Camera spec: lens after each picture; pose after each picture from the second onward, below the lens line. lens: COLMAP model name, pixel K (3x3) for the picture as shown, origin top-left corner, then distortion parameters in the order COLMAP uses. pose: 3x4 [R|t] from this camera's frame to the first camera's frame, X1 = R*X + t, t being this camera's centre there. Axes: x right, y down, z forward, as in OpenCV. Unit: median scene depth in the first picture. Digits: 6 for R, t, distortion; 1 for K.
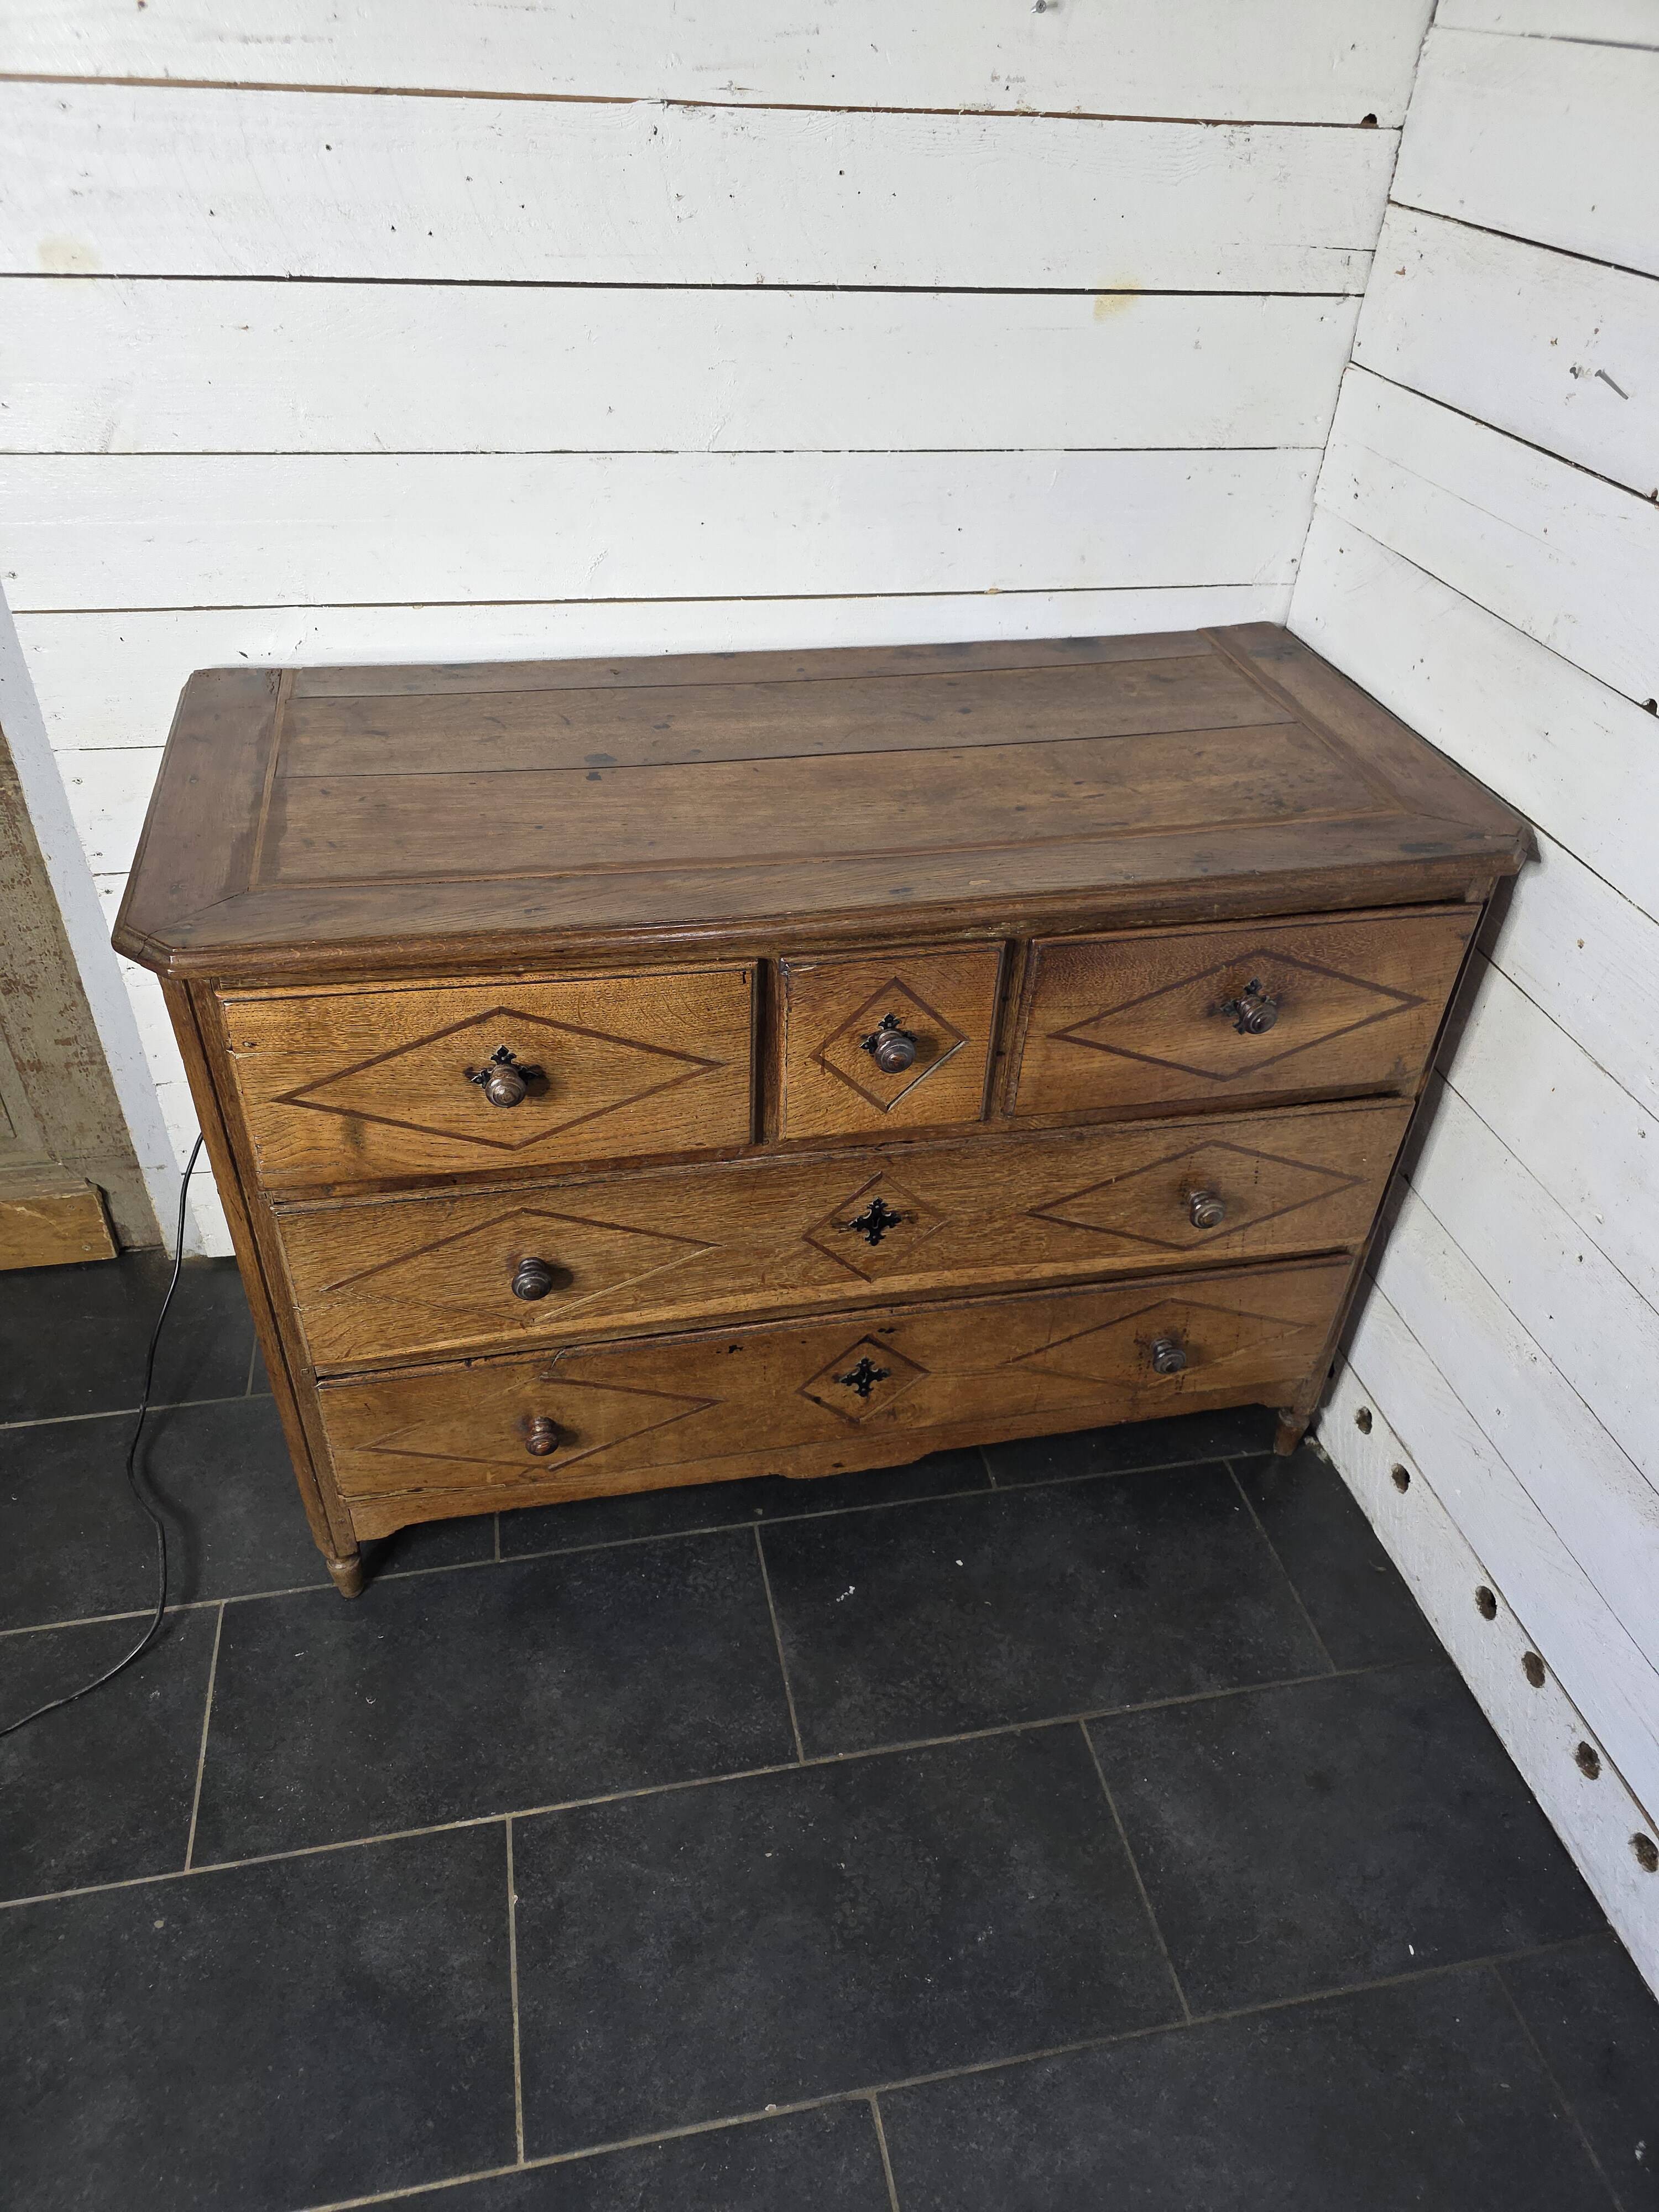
lens RADIAL K [[1518.3, 0, 791.0], [0, 1518.3, 1132.8], [0, 0, 1]] dist [0.043306, -0.039874]
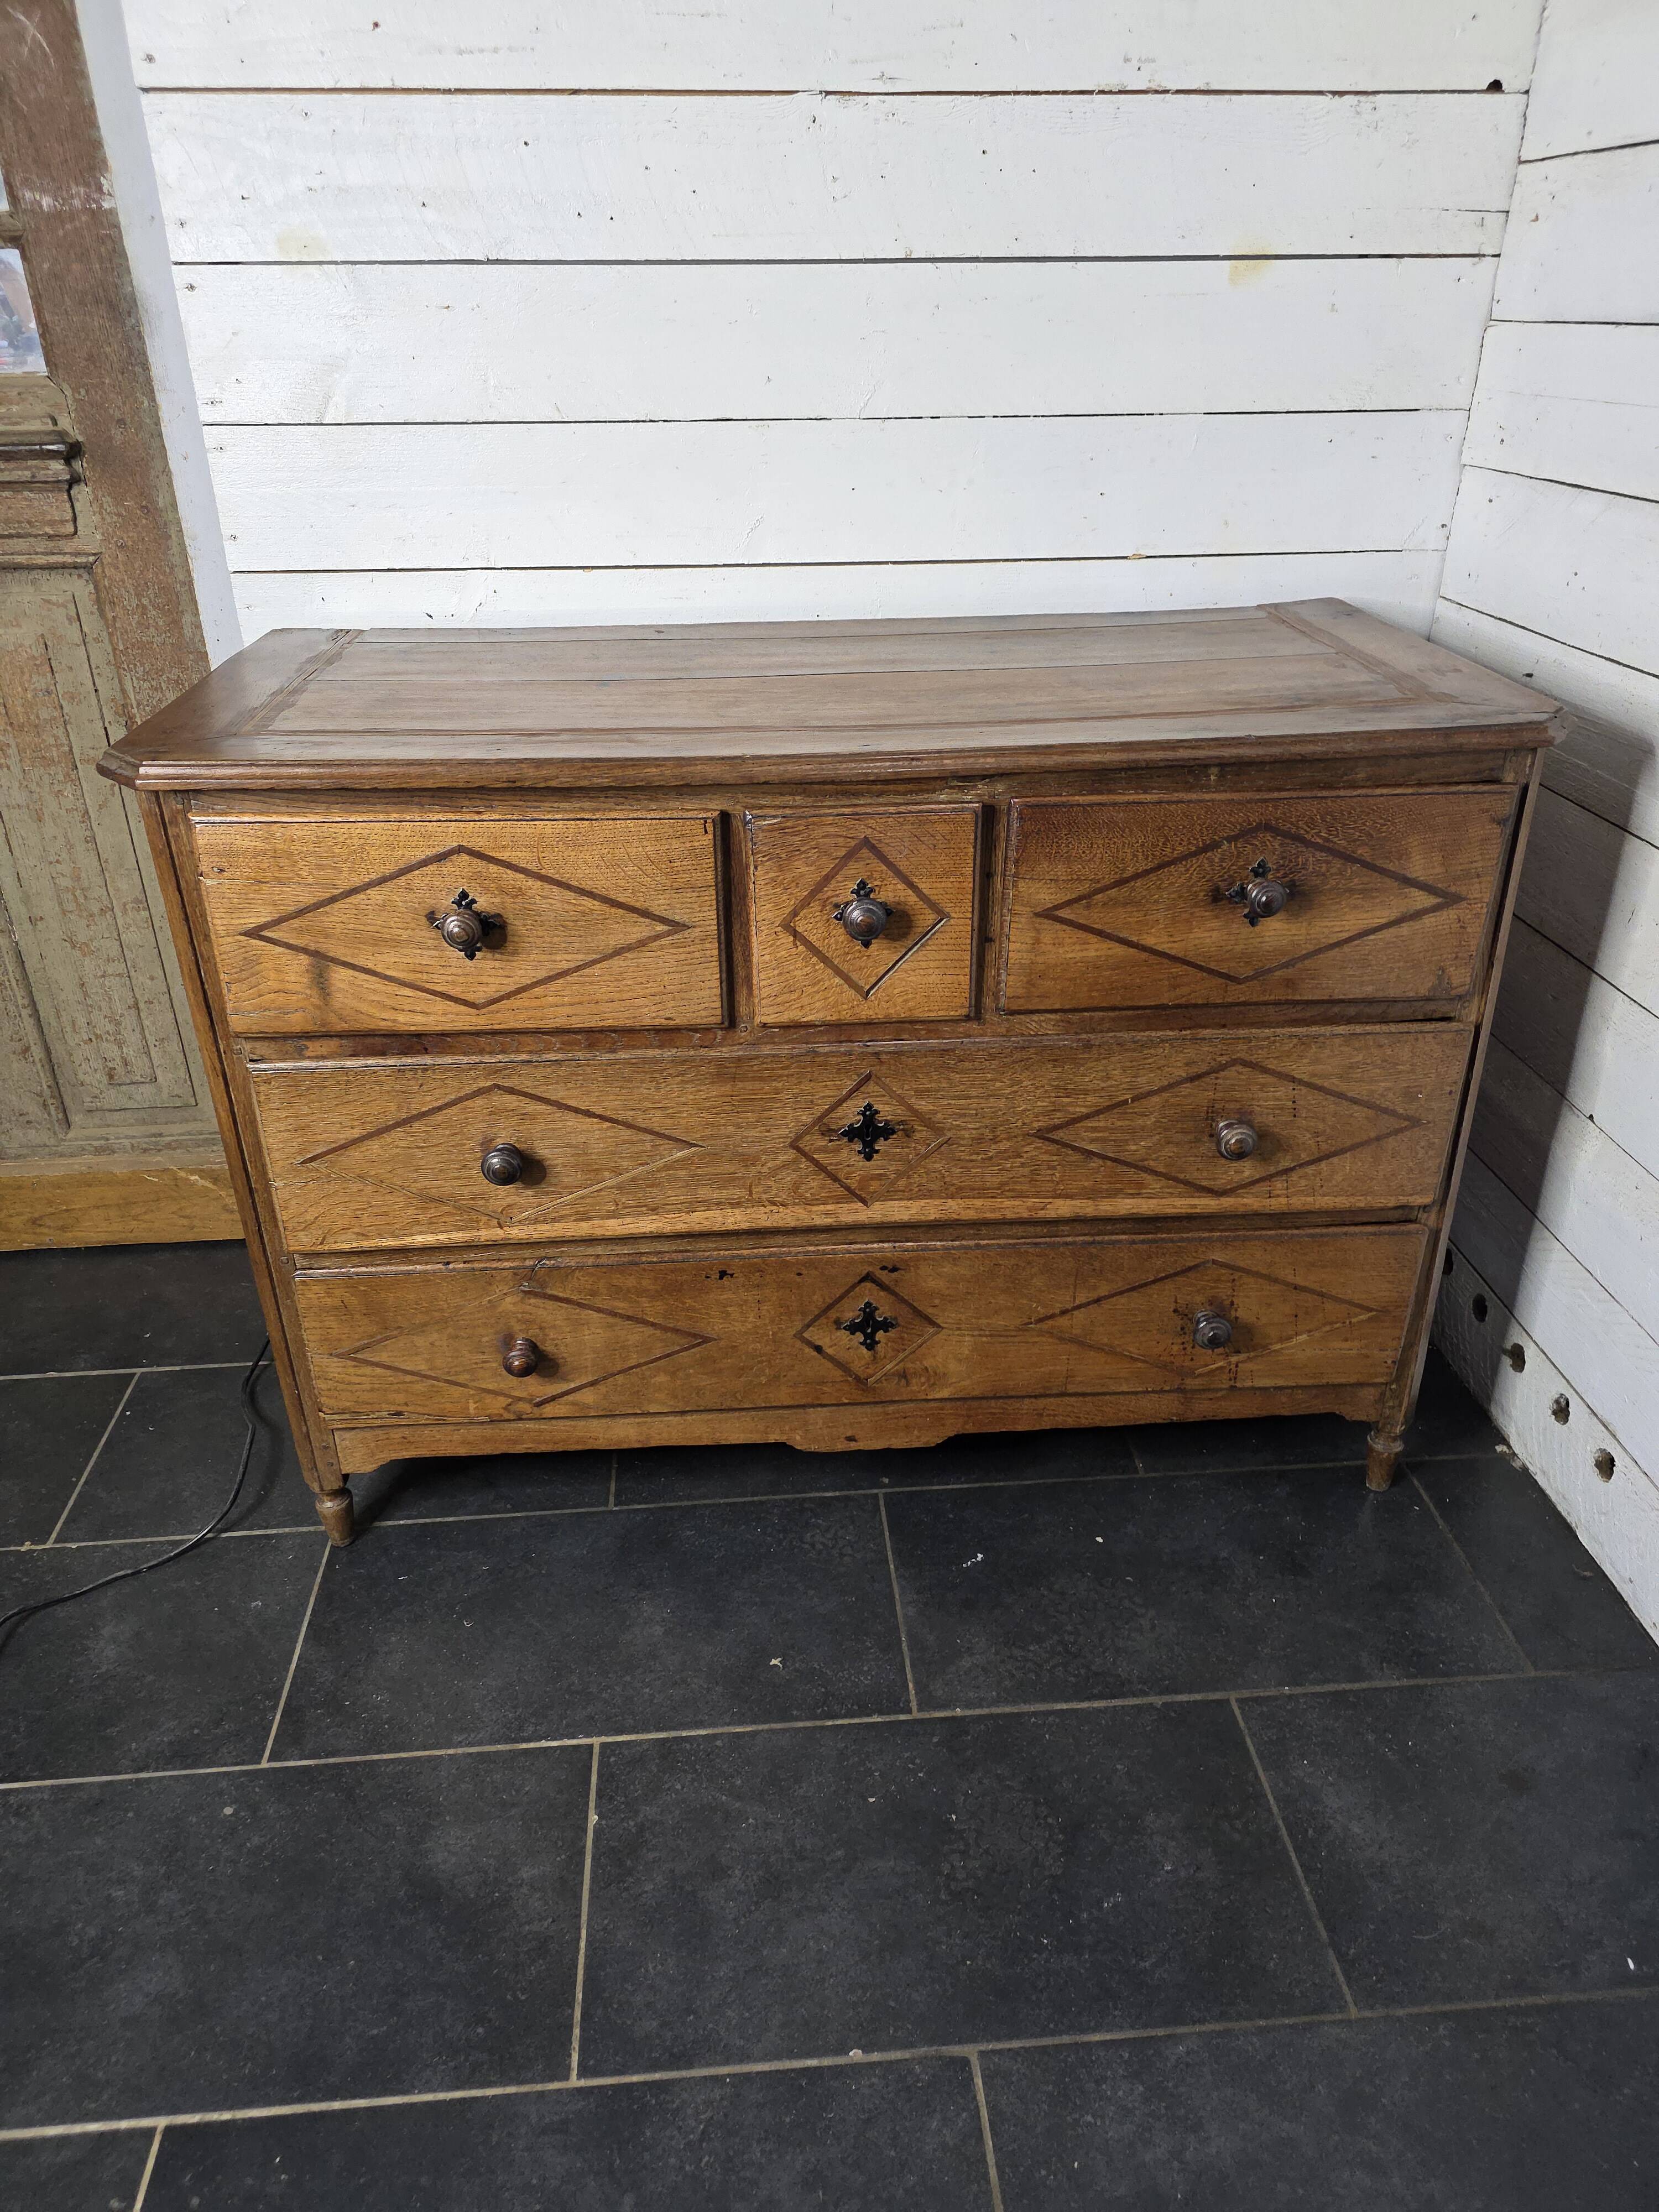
lens RADIAL K [[1518.3, 0, 811.2], [0, 1518.3, 1112.7], [0, 0, 1]] dist [0.043306, -0.039874]
pose [[0.987806, 0.024973, -0.153675, 0.167220], [-0.051943, 0.983360, -0.174083, 0.214791], [0.146770, 0.179943, 0.972666, 0.070778]]
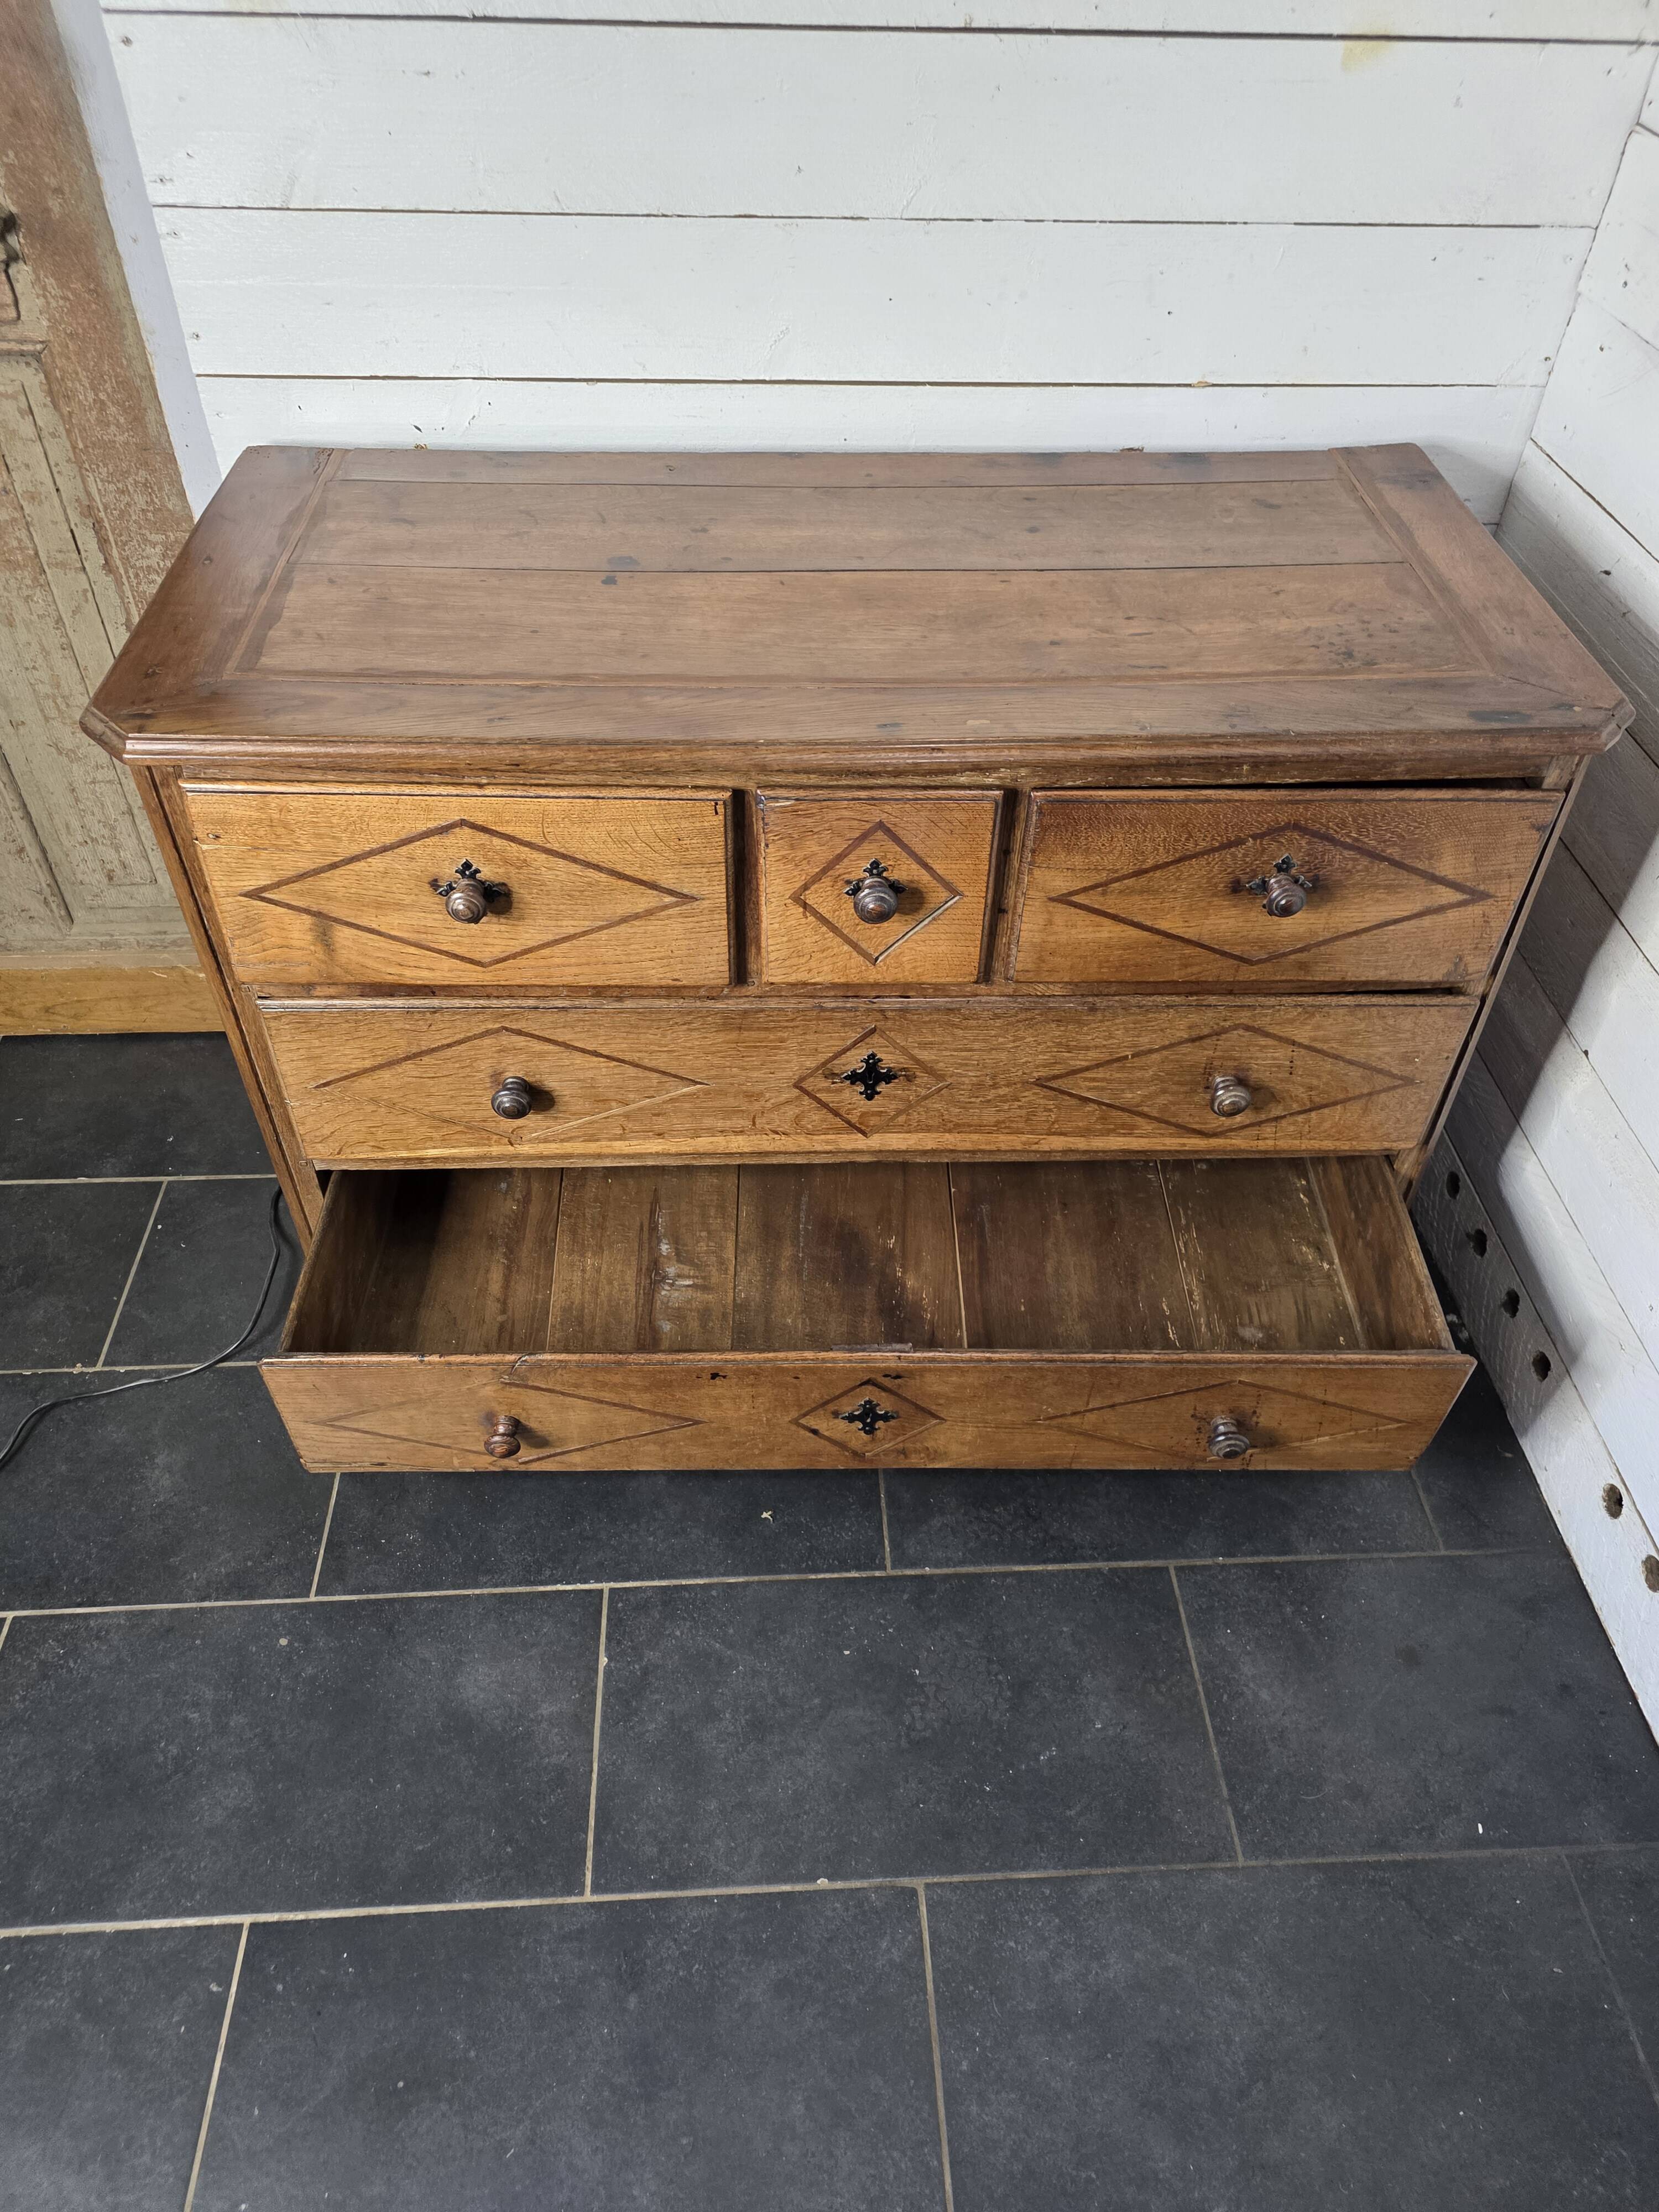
lens RADIAL K [[1518.3, 0, 822.3], [0, 1518.3, 1120.7], [0, 0, 1]] dist [0.043306, -0.039874]
pose [[0.985687, 0.103809, -0.132833, 0.157457], [-0.089464, 0.989924, 0.109759, -0.016165], [0.142888, -0.096305, 0.985042, 0.042911]]
